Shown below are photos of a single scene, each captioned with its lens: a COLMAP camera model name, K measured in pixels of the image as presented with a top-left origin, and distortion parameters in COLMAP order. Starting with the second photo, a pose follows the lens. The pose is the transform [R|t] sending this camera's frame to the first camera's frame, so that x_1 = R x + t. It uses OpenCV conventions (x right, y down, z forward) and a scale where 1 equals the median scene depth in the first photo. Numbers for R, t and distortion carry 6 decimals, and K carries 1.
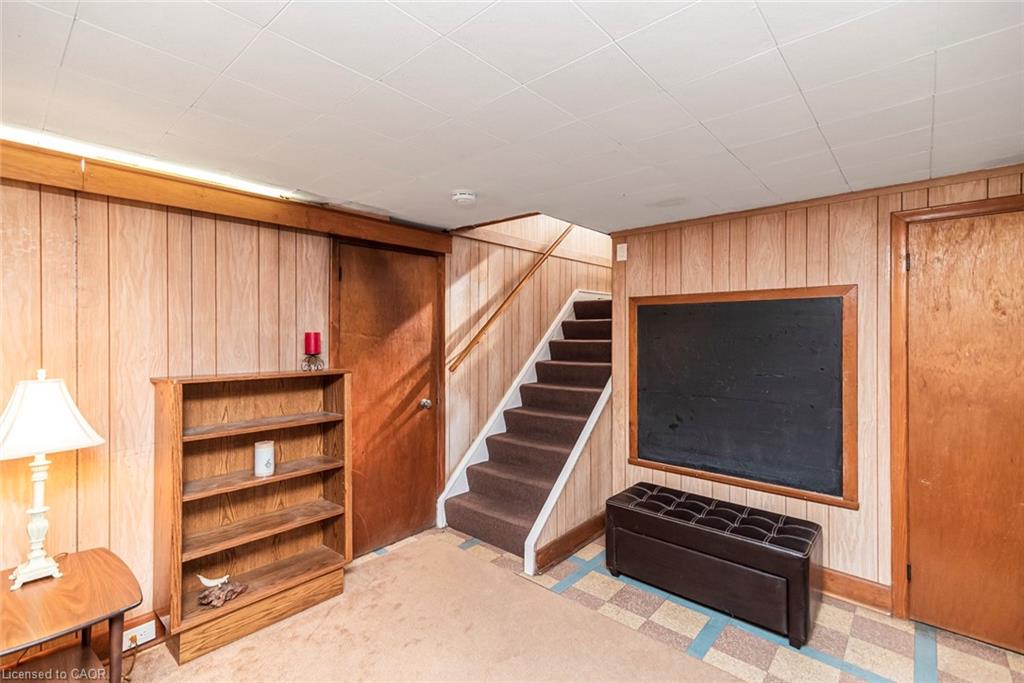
lens RADIAL K [[463.8, 0, 513.0], [0, 463.8, 332.1], [0, 0, 1]] dist [0.015728, -0.002569]
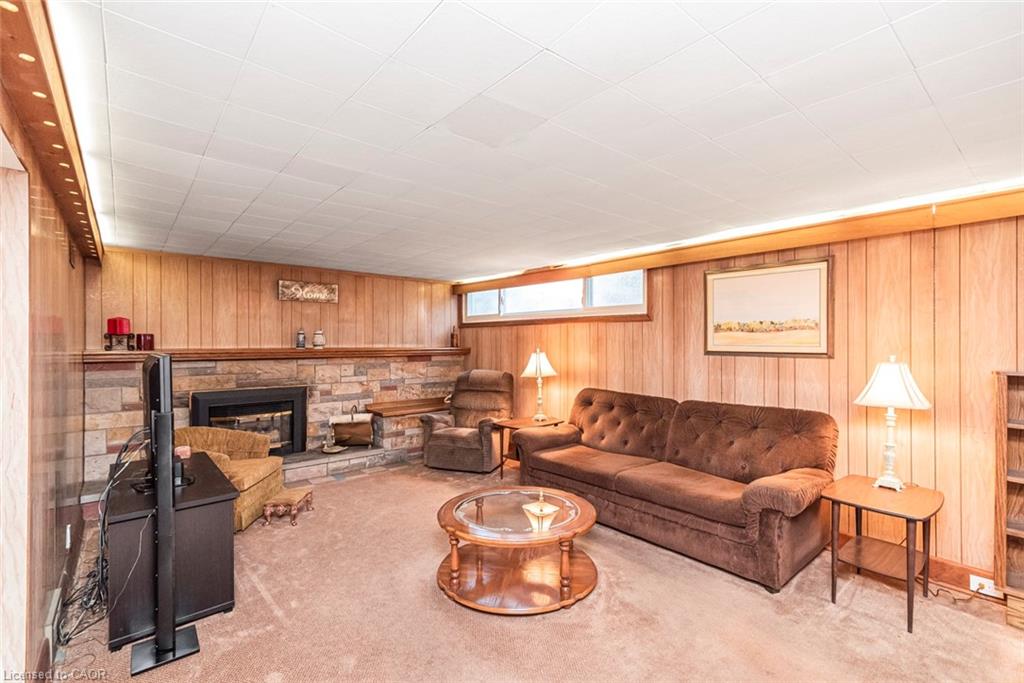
lens RADIAL K [[463.8, 0, 510.4], [0, 463.8, 342.3], [0, 0, 1]] dist [0.015728, -0.002569]
pose [[-0.152524, -0.000612, -0.988300, 0.549937], [-0.004495, 0.999990, 0.000075, 0.033475], [0.988289, 0.004454, -0.152526, -0.007934]]
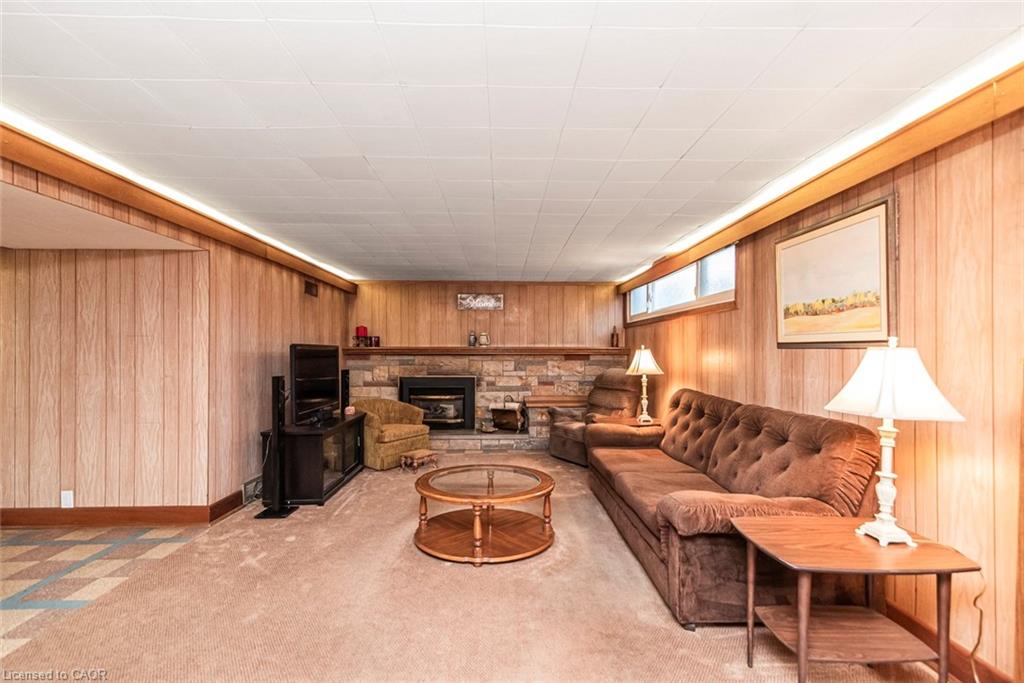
lens RADIAL K [[463.8, 0, 501.7], [0, 463.8, 350.0], [0, 0, 1]] dist [0.015728, -0.002569]
pose [[-0.741857, -0.003316, -0.670550, 0.223541], [-0.005139, 0.999987, 0.000740, 0.085815], [0.670538, 0.003995, -0.741864, 0.909270]]
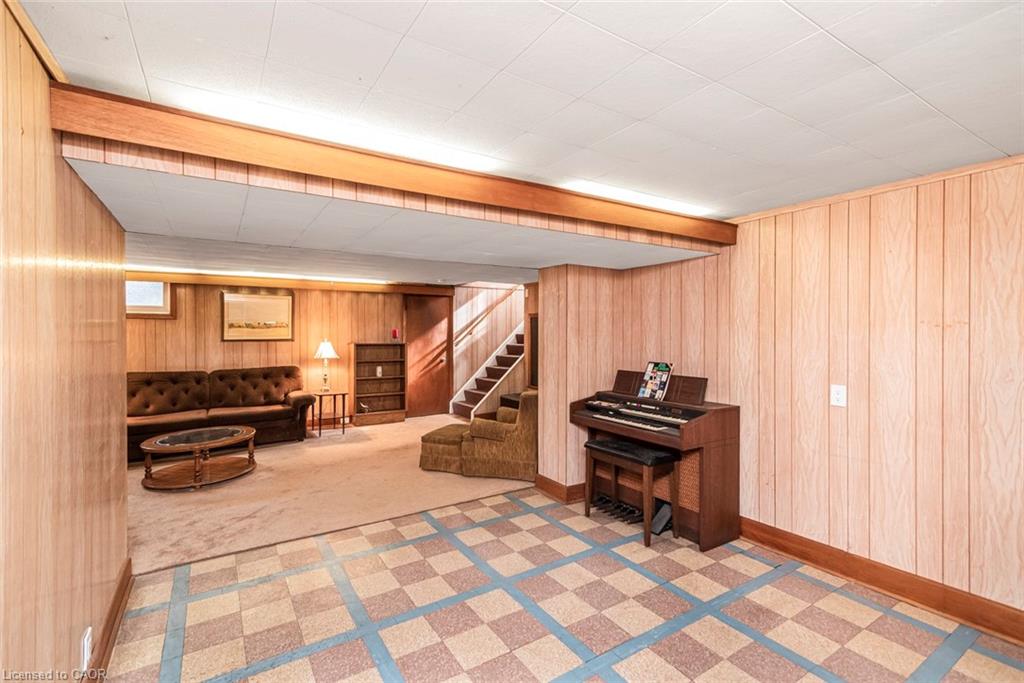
lens RADIAL K [[463.8, 0, 509.9], [0, 463.8, 335.3], [0, 0, 1]] dist [0.015728, -0.002569]
pose [[0.961158, 0.001619, -0.275993, 1.220134], [0.000585, 0.999969, 0.007903, 0.015666], [0.275998, -0.007758, 0.961127, -1.820675]]
